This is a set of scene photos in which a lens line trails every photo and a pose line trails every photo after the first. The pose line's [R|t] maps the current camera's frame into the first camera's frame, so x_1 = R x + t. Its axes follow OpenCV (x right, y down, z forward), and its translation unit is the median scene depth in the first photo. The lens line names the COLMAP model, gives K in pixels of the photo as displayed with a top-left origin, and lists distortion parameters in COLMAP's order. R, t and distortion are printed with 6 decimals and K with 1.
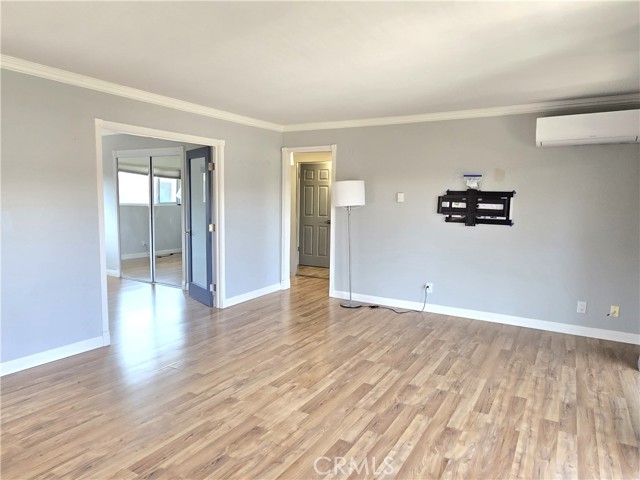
lens RADIAL K [[425.4, 0, 319.2], [0, 425.4, 236.3], [0, 0, 1]] dist [0.007471, -0.001169]
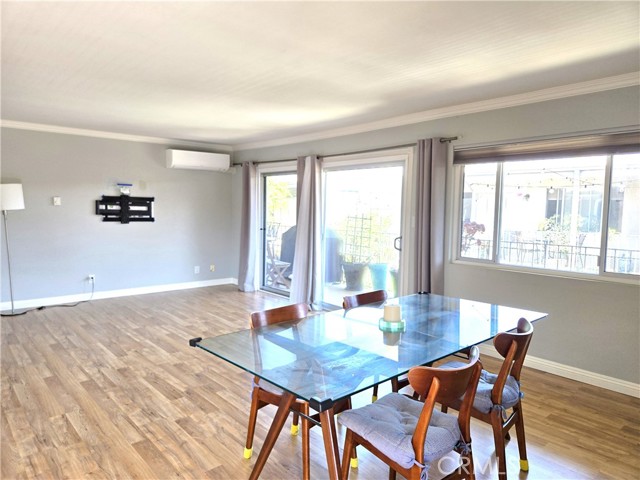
lens RADIAL K [[429.8, 0, 320.0], [0, 429.8, 240.0], [0, 0, 1]] dist [-0.000141, 0.001507]
pose [[0.304255, -0.082804, 0.948985, -0.964081], [0.079306, 0.994958, 0.061389, -0.010681], [-0.949284, 0.056582, 0.309288, 0.054002]]
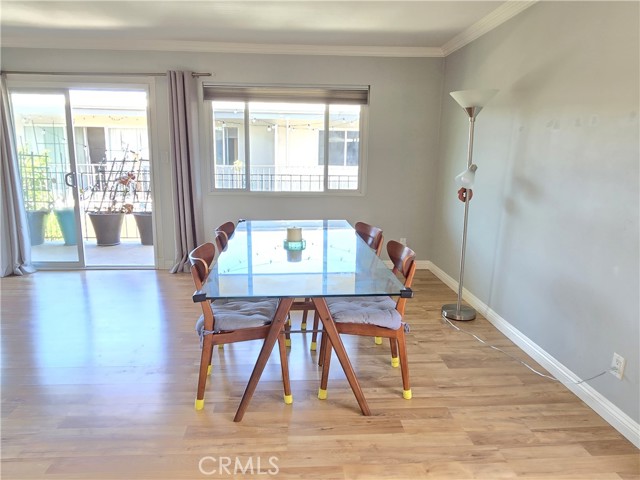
lens RADIAL K [[425.4, 0, 319.2], [0, 425.4, 236.3], [0, 0, 1]] dist [0.007471, -0.001169]
pose [[-0.562142, -0.190960, 0.804693, -0.953831], [0.054340, 0.962348, 0.266334, -0.047842], [-0.825254, 0.193444, -0.530599, 0.511573]]
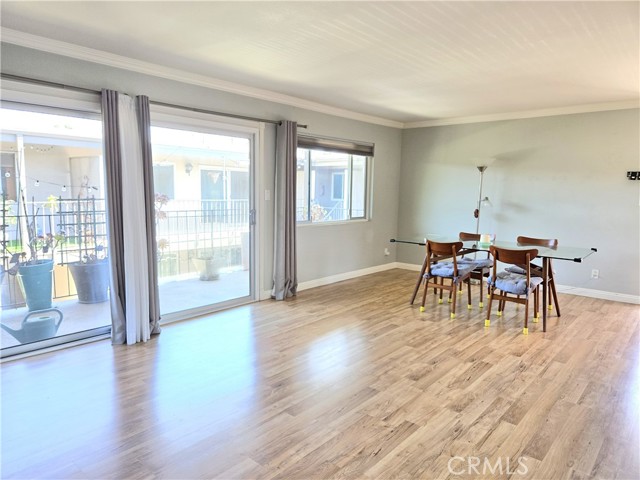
lens RADIAL K [[437.2, 0, 320.0], [0, 437.2, 240.0], [0, 0, 1]] dist [0.031994, -0.000405]
pose [[-0.983288, -0.058511, 0.172397, -0.054522], [-0.020615, 0.976640, 0.213890, -0.126489], [-0.180884, 0.206761, -0.961525, 1.542169]]
